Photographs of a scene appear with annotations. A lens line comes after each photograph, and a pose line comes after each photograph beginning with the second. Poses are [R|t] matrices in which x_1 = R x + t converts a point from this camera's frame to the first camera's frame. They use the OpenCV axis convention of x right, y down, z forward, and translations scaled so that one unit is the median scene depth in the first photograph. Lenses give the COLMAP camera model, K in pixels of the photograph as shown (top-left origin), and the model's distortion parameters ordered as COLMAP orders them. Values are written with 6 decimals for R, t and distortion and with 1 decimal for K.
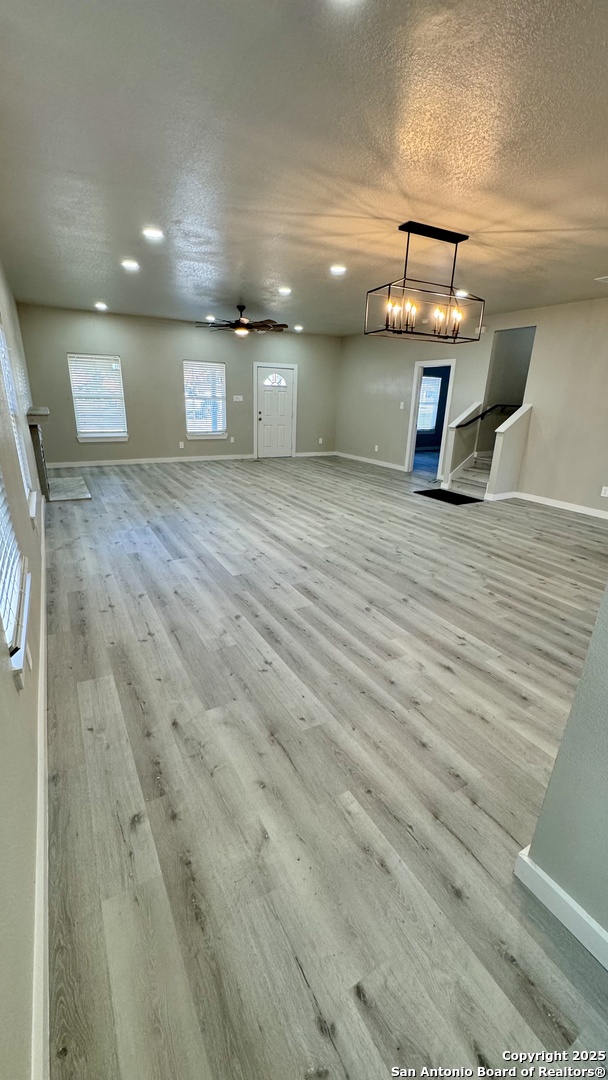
lens RADIAL K [[423.1, 0, 308.2], [0, 423.1, 546.3], [0, 0, 1]] dist [-0.002201, -0.000132]
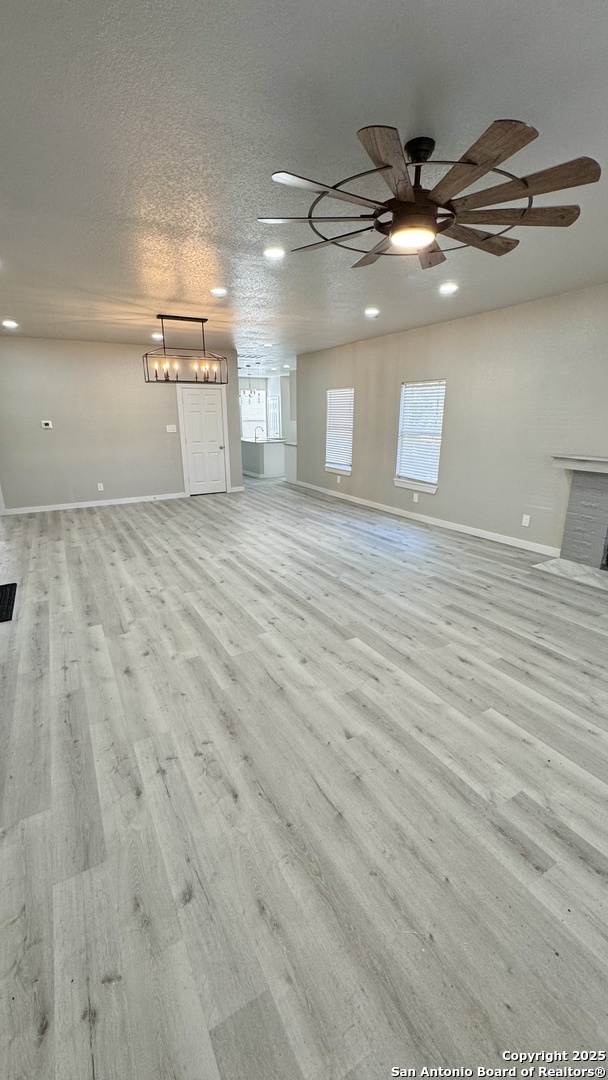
lens RADIAL K [[429.1, 0, 304.0], [0, 429.1, 540.0], [0, 0, 1]] dist [-0.001421, -0.000357]
pose [[-0.999627, -0.027280, -0.000855, -0.117720], [-0.022504, 0.806064, 0.591401, -0.685093], [-0.015444, 0.591200, -0.806377, 1.829314]]
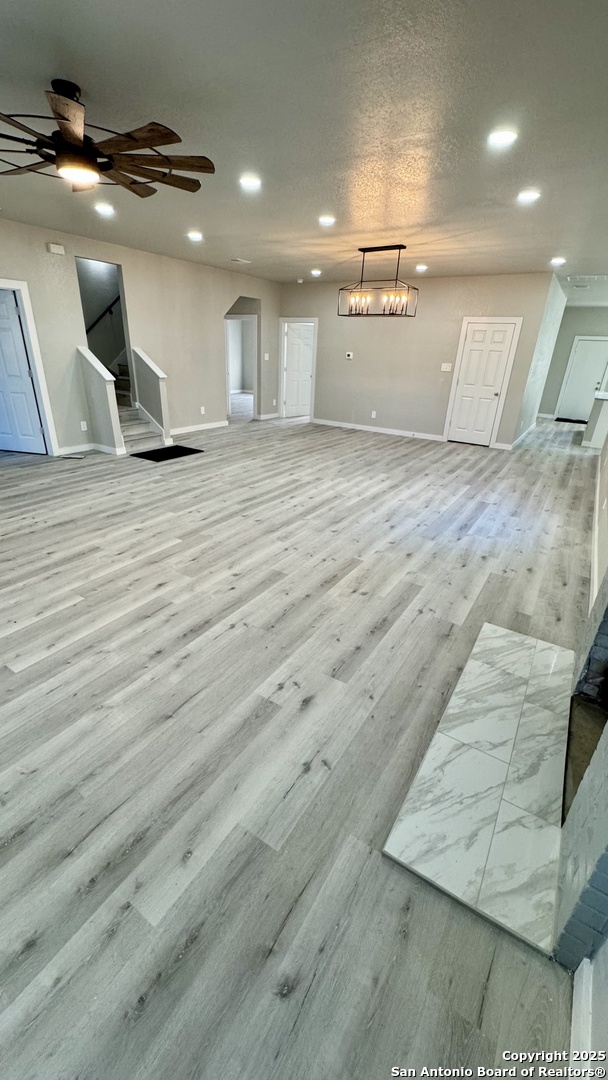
lens RADIAL K [[429.1, 0, 304.0], [0, 429.1, 540.0], [0, 0, 1]] dist [-0.001421, -0.000357]
pose [[-0.451419, -0.411555, 0.791734, -0.861101], [0.251430, 0.792665, 0.555396, -0.558554], [-0.856156, 0.449782, -0.254347, 1.421094]]
